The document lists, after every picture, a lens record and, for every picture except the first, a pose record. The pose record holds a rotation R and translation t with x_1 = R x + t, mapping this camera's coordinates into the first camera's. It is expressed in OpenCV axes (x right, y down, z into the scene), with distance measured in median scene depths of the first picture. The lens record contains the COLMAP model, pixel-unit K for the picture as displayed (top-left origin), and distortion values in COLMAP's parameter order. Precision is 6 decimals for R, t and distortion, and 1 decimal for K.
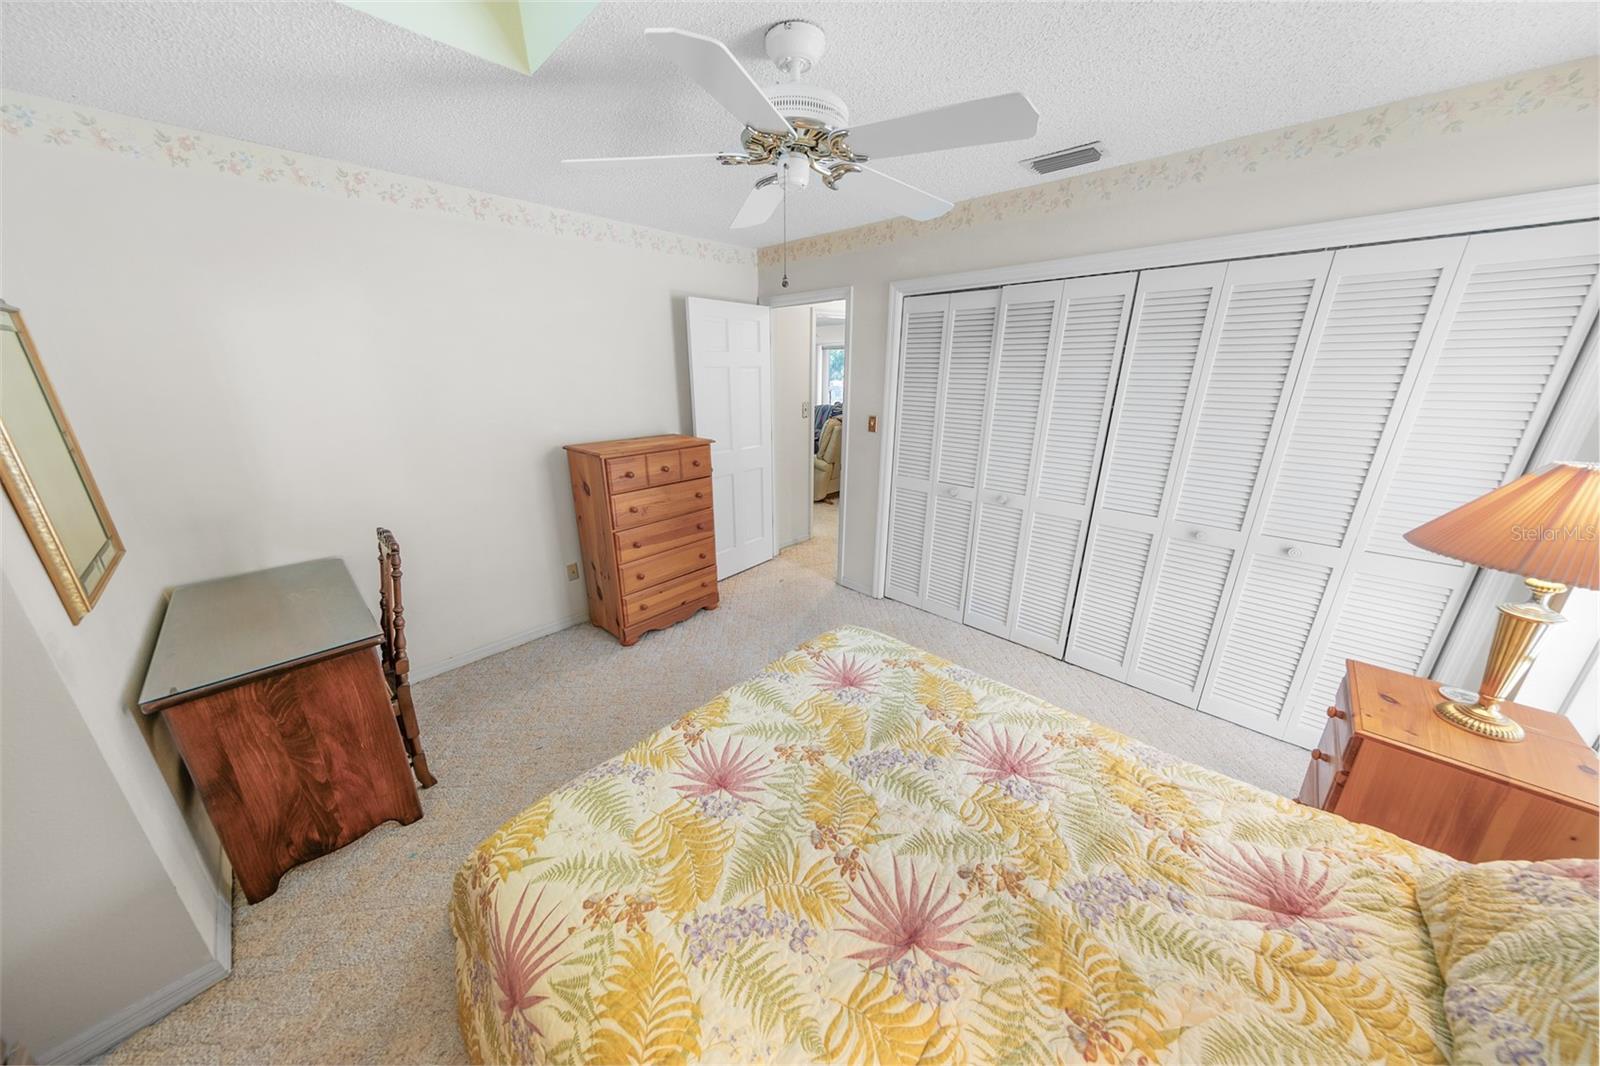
lens RADIAL K [[499.9, 0, 795.8], [0, 499.9, 529.2], [0, 0, 1]] dist [0.007559, -0.000176]
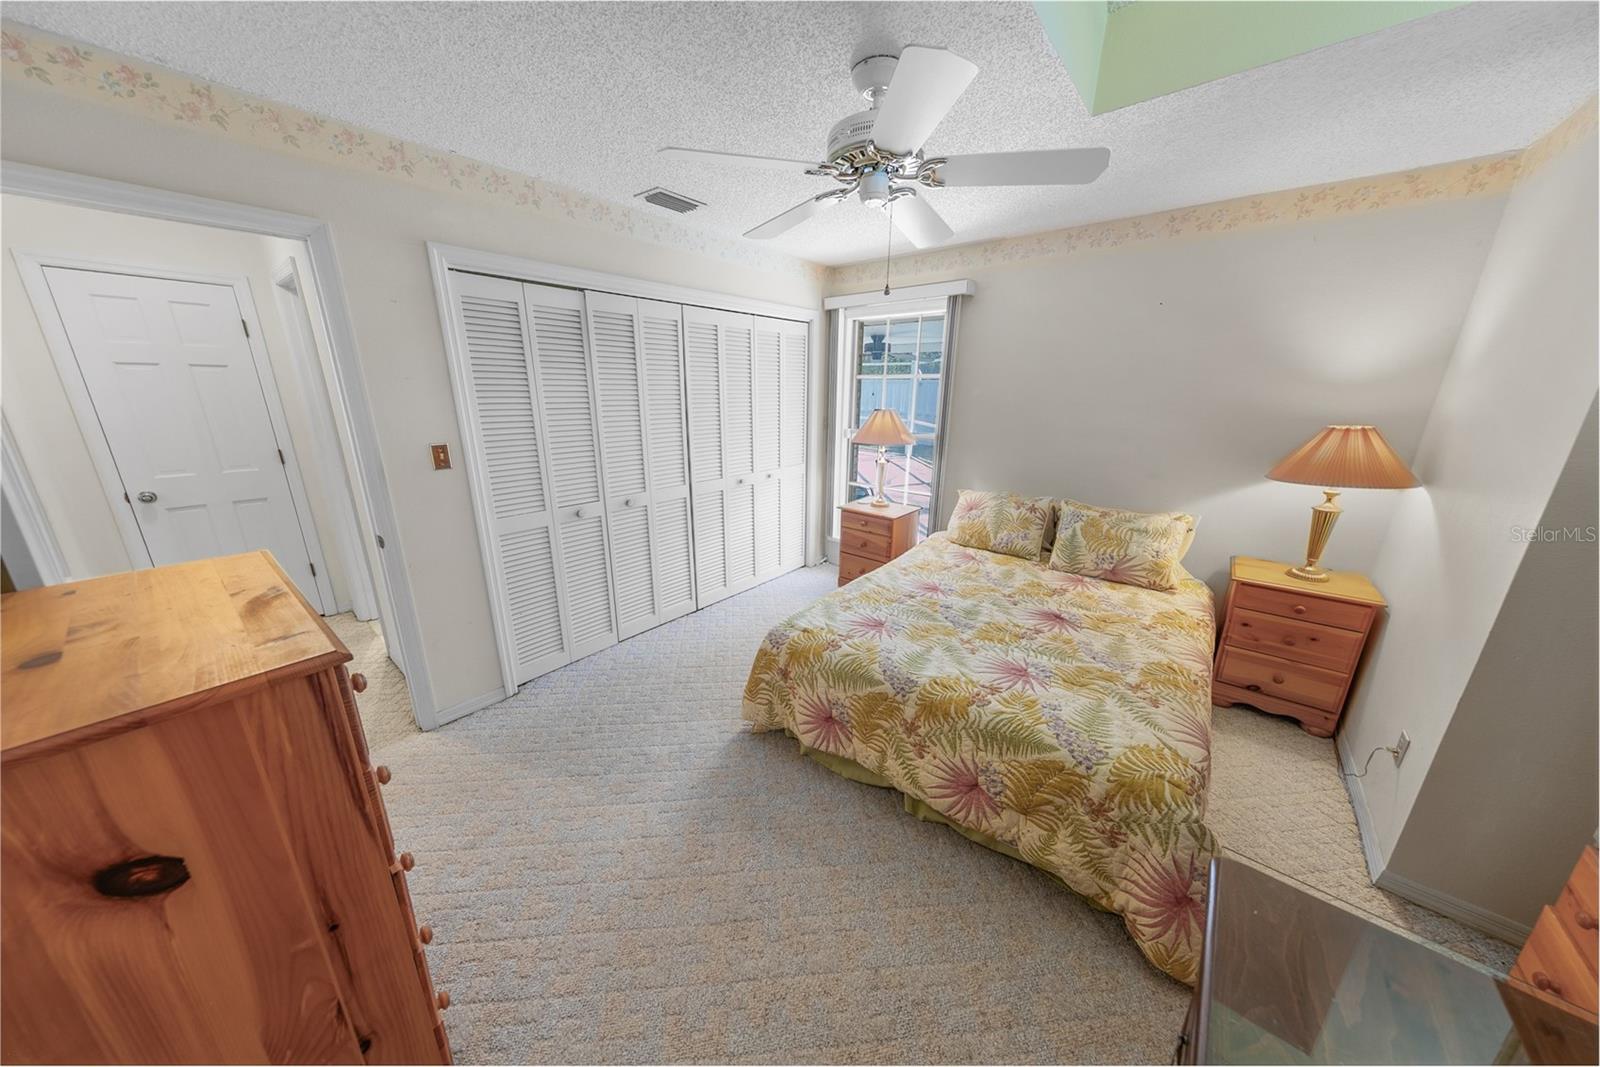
lens RADIAL K [[499.9, 0, 795.8], [0, 499.9, 529.7], [0, 0, 1]] dist [0.007559, -0.000176]
pose [[-0.064337, -0.279107, 0.958102, -1.208388], [0.305028, 0.908642, 0.285181, -0.391037], [-0.950168, 0.310596, 0.026676, 1.323540]]
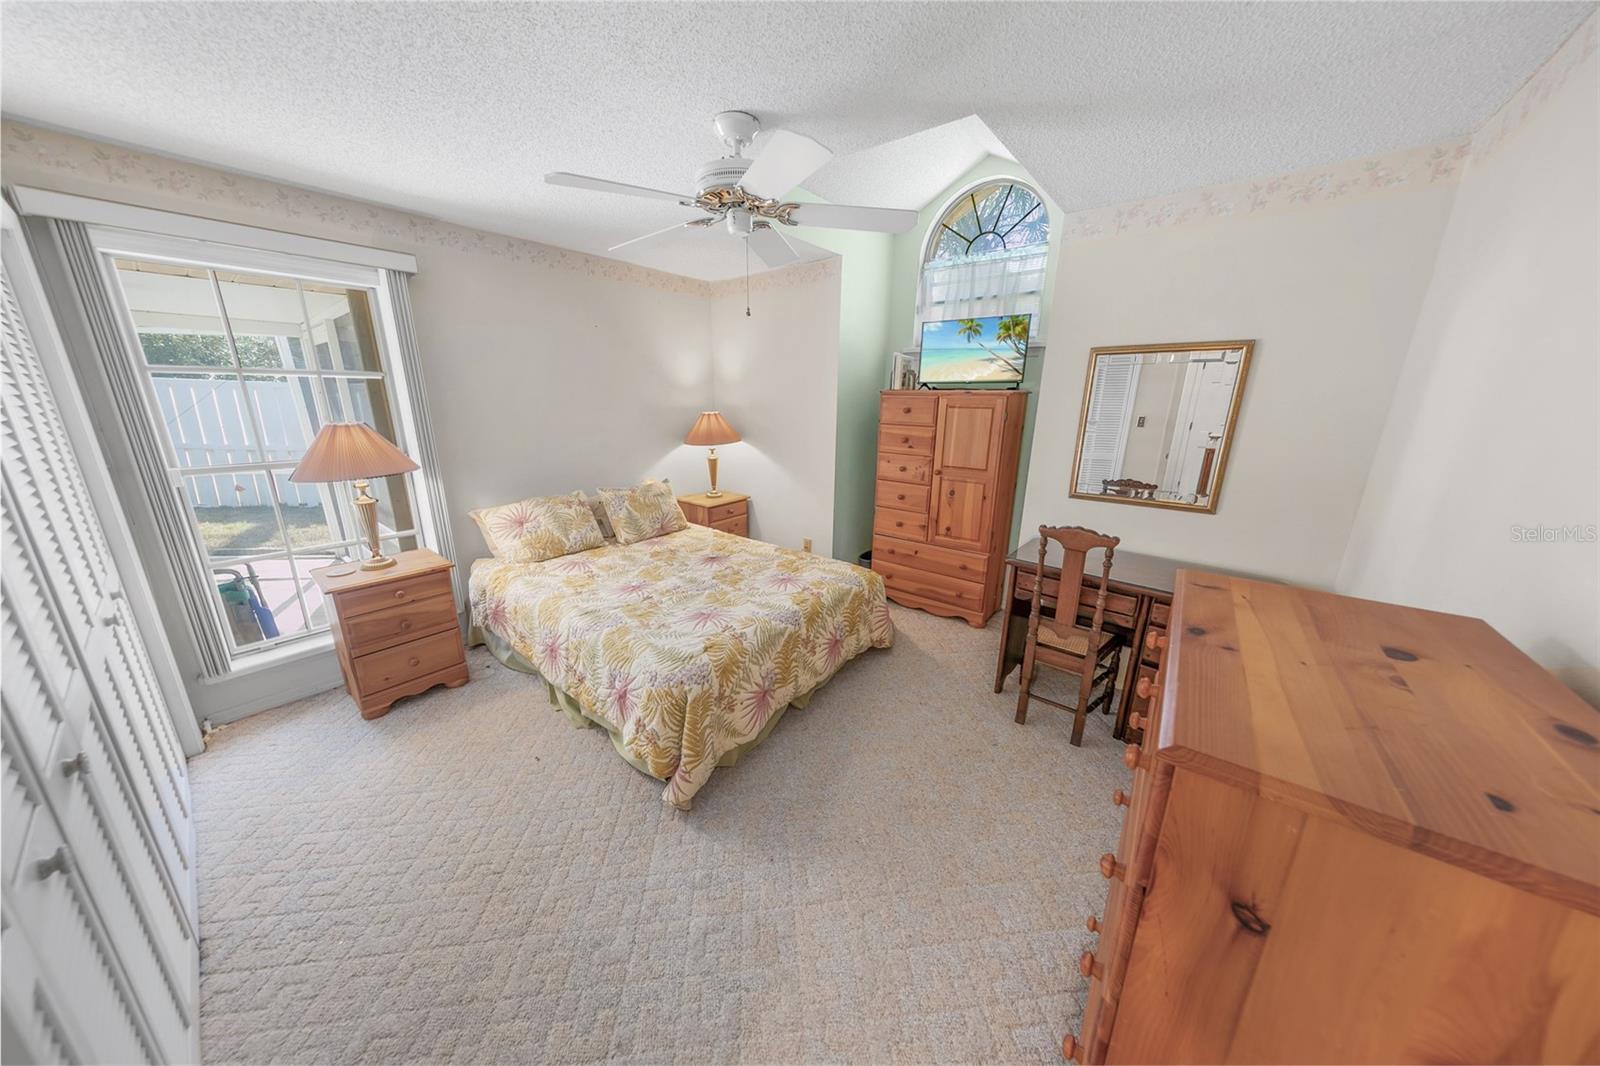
lens RADIAL K [[499.9, 0, 795.8], [0, 499.9, 529.2], [0, 0, 1]] dist [0.007559, -0.000176]
pose [[-0.997228, 0.010907, -0.073601, -0.042986], [-0.031528, 0.834054, 0.550781, -0.746212], [0.067395, 0.551575, -0.831398, 2.412499]]
